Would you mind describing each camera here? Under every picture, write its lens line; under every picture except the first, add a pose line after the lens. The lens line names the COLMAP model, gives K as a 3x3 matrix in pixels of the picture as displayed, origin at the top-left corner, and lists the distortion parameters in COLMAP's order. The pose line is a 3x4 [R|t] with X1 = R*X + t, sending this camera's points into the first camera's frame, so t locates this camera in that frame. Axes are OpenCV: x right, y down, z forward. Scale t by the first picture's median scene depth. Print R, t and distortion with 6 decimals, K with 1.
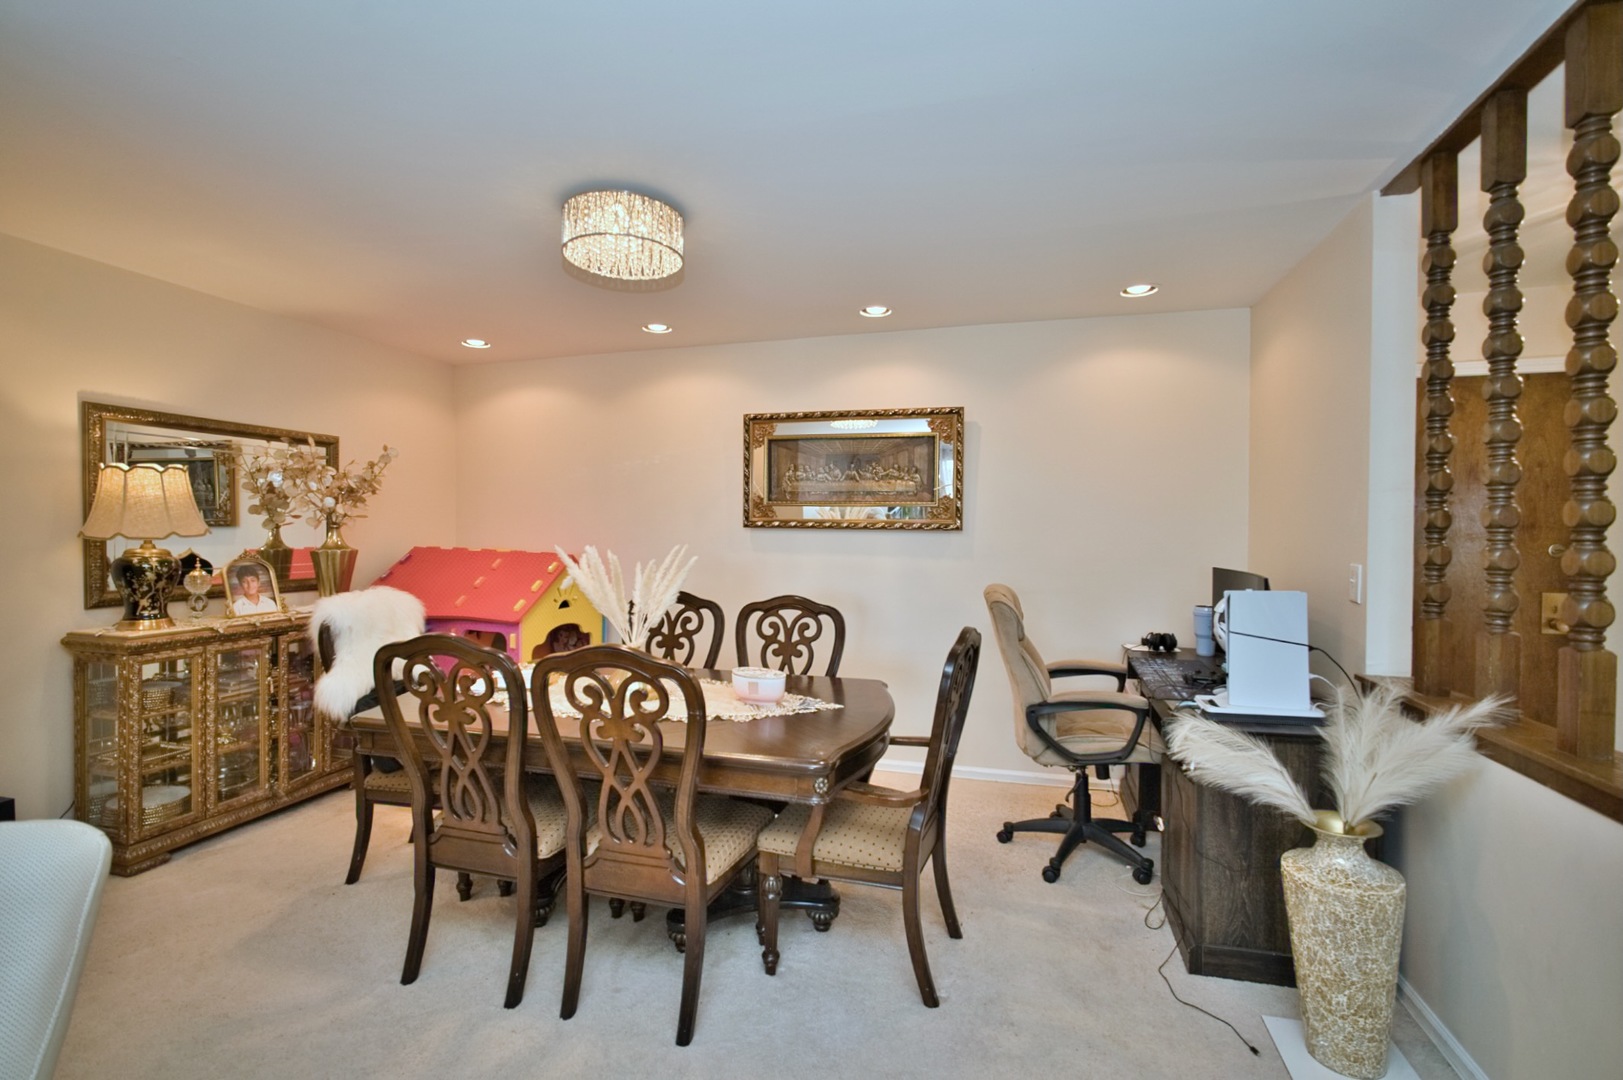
lens RADIAL K [[715.9, 0, 811.5], [0, 715.9, 540.0], [0, 0, 1]] dist [-0.019814, 0.001215]
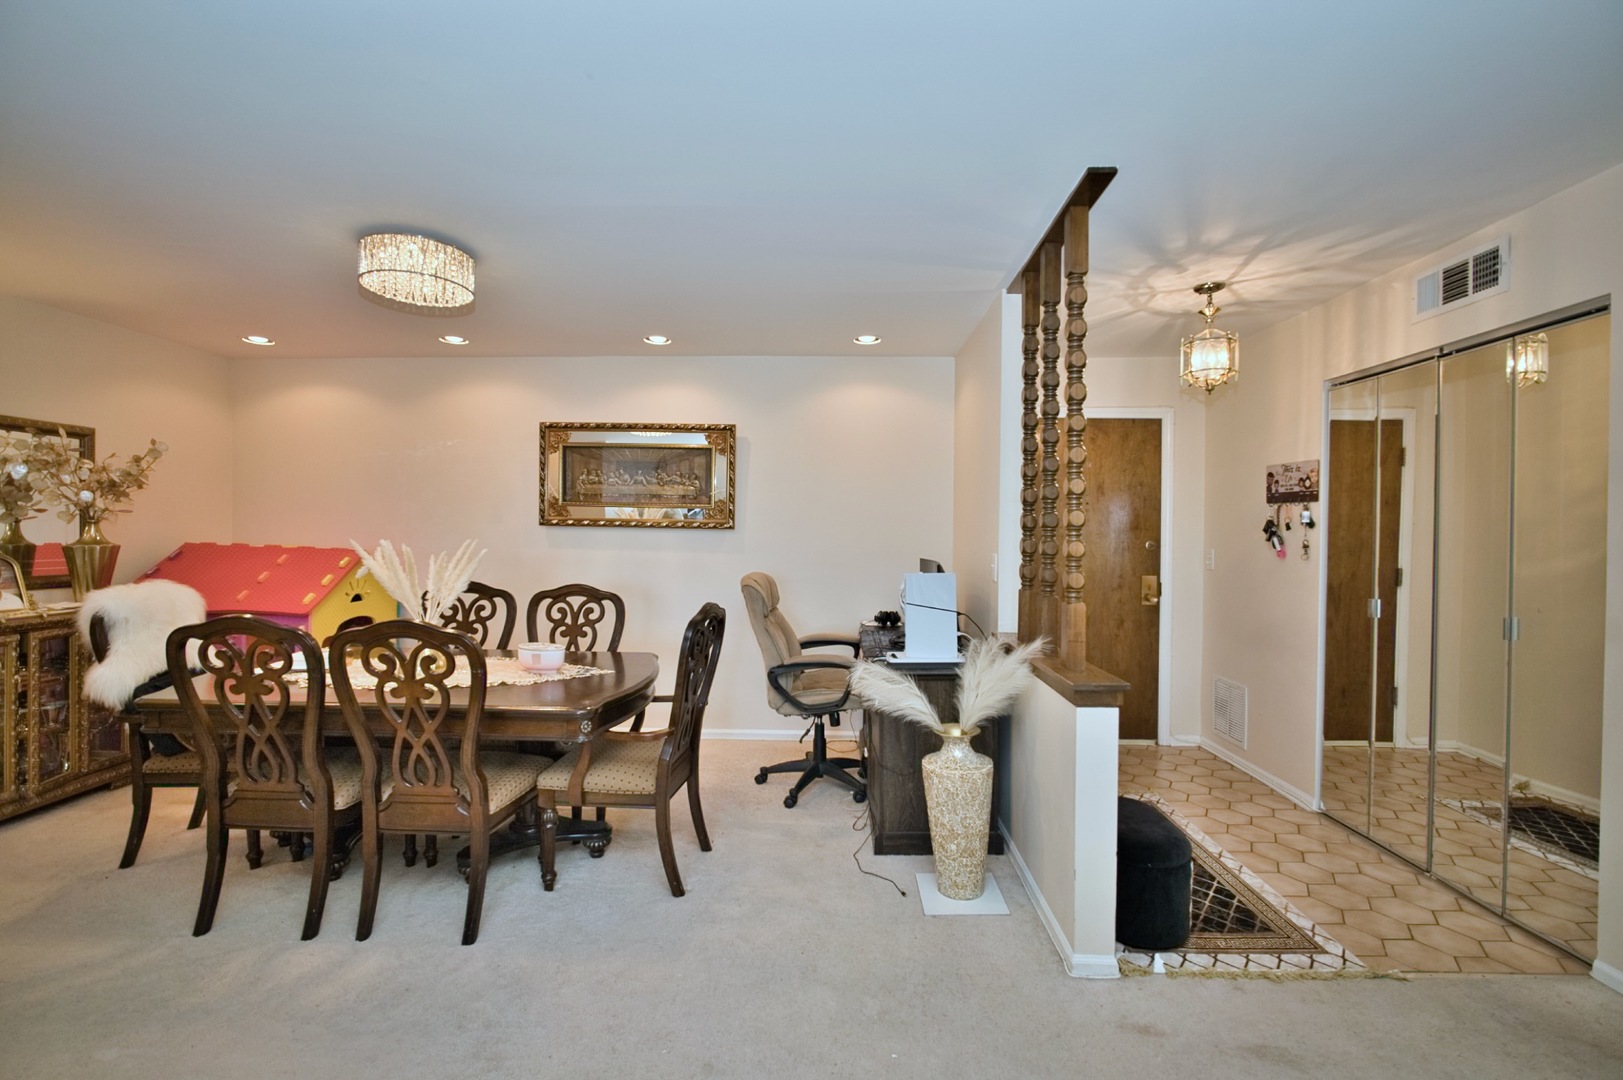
lens RADIAL K [[705.0, 0, 811.5], [0, 705.0, 540.0], [0, 0, 1]] dist [-0.023221, 0.006547]
pose [[0.969084, 0.002100, 0.246723, 0.058232], [-0.001889, 0.999998, -0.001089, 0.007003], [-0.246725, 0.000589, 0.969085, -0.194431]]
